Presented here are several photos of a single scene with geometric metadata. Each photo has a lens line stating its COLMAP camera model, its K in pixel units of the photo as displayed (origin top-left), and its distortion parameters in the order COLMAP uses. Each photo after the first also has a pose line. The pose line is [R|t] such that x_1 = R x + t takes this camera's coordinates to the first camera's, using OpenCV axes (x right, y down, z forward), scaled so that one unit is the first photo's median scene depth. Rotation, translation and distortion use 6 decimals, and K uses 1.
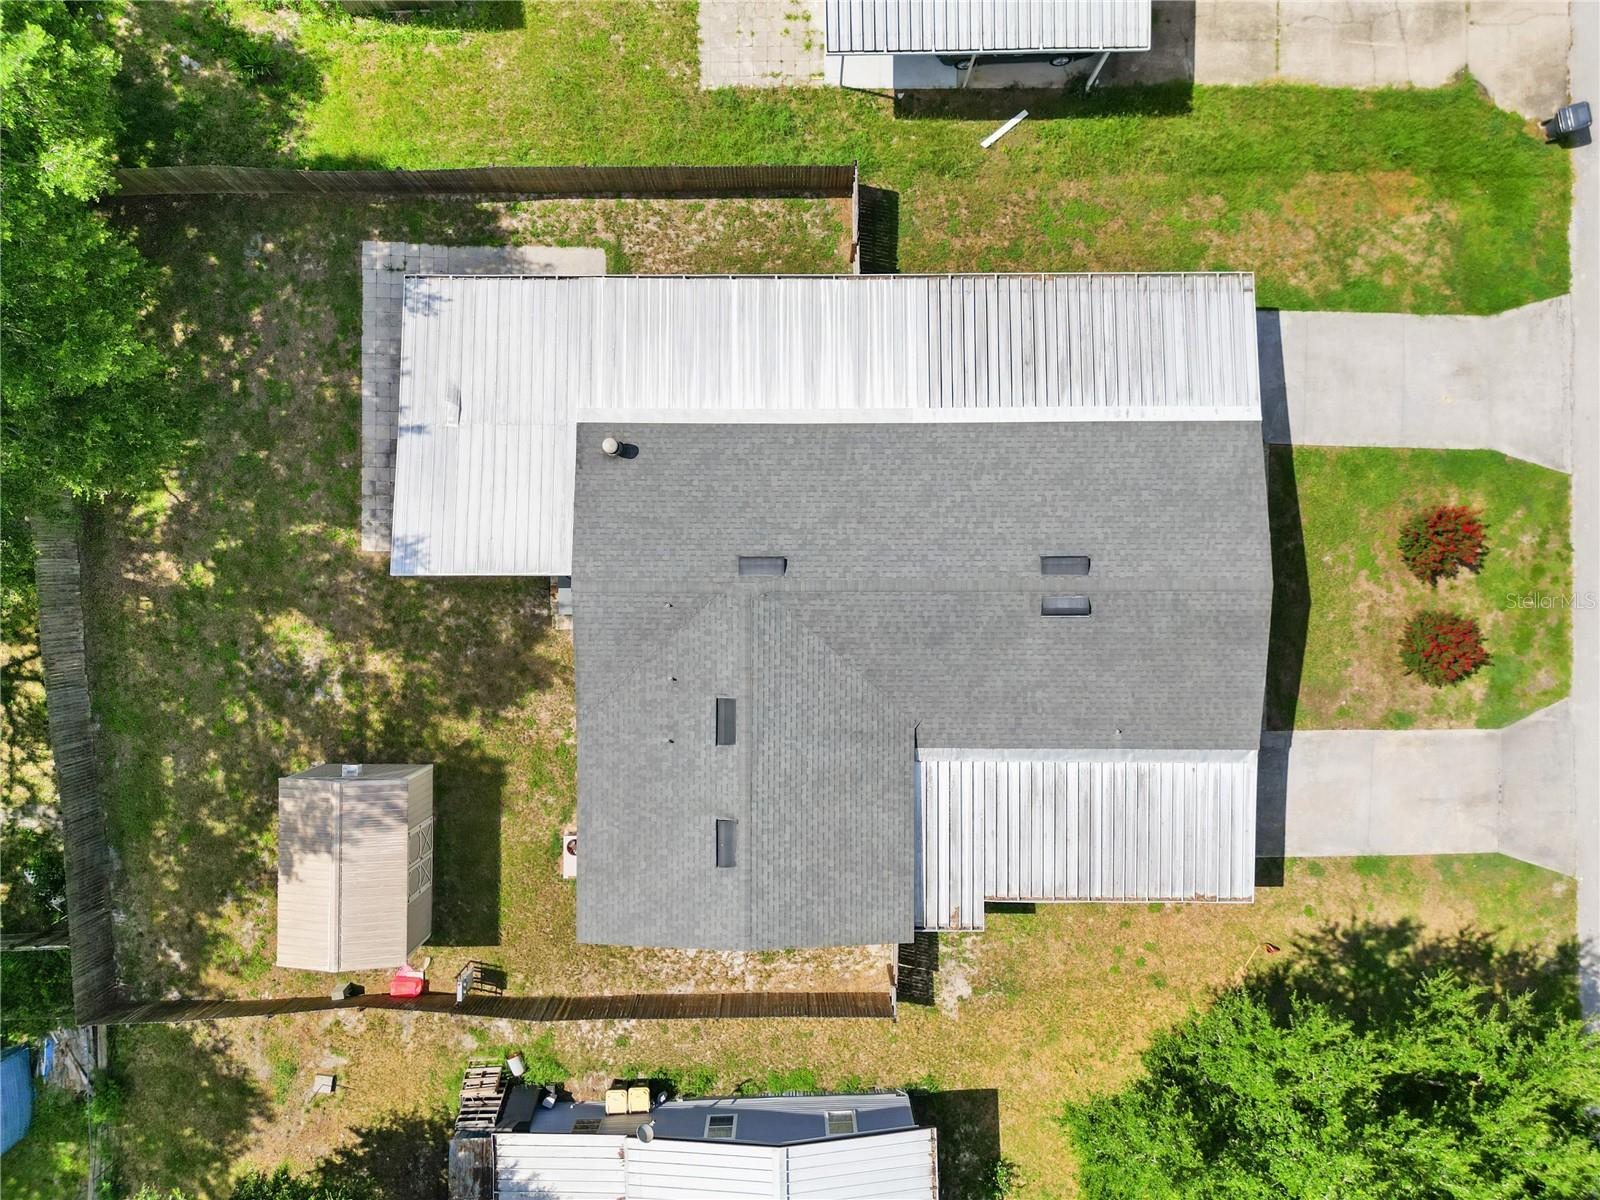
lens RADIAL K [[1142.2, 0, 802.2], [0, 1142.2, 605.6], [0, 0, 1]] dist [0.055695, -0.045787]
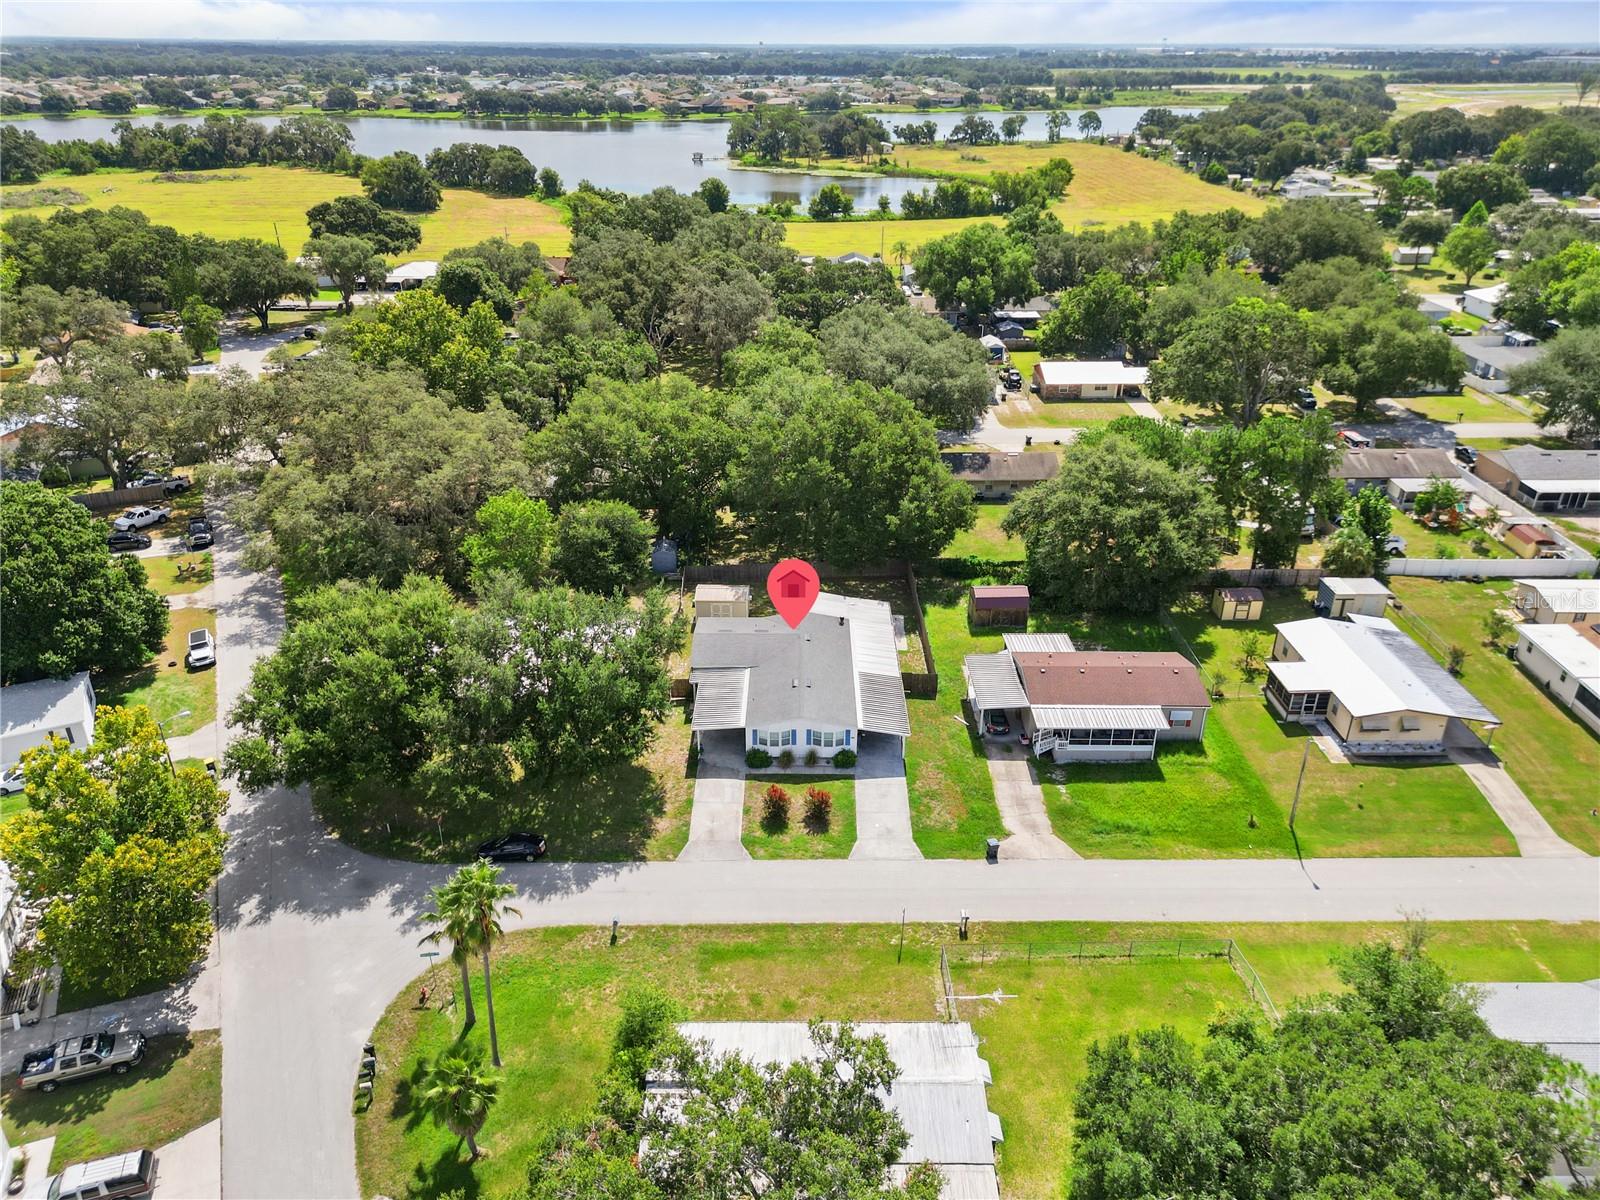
lens RADIAL K [[1142.2, 0, 798.8], [0, 1142.2, 602.1], [0, 0, 1]] dist [0.055695, -0.045787]
pose [[-0.003846, 0.437881, -0.899025, 2.601883], [-0.999787, -0.019929, -0.005430, 0.009569], [-0.020295, 0.898812, 0.437864, -0.496195]]
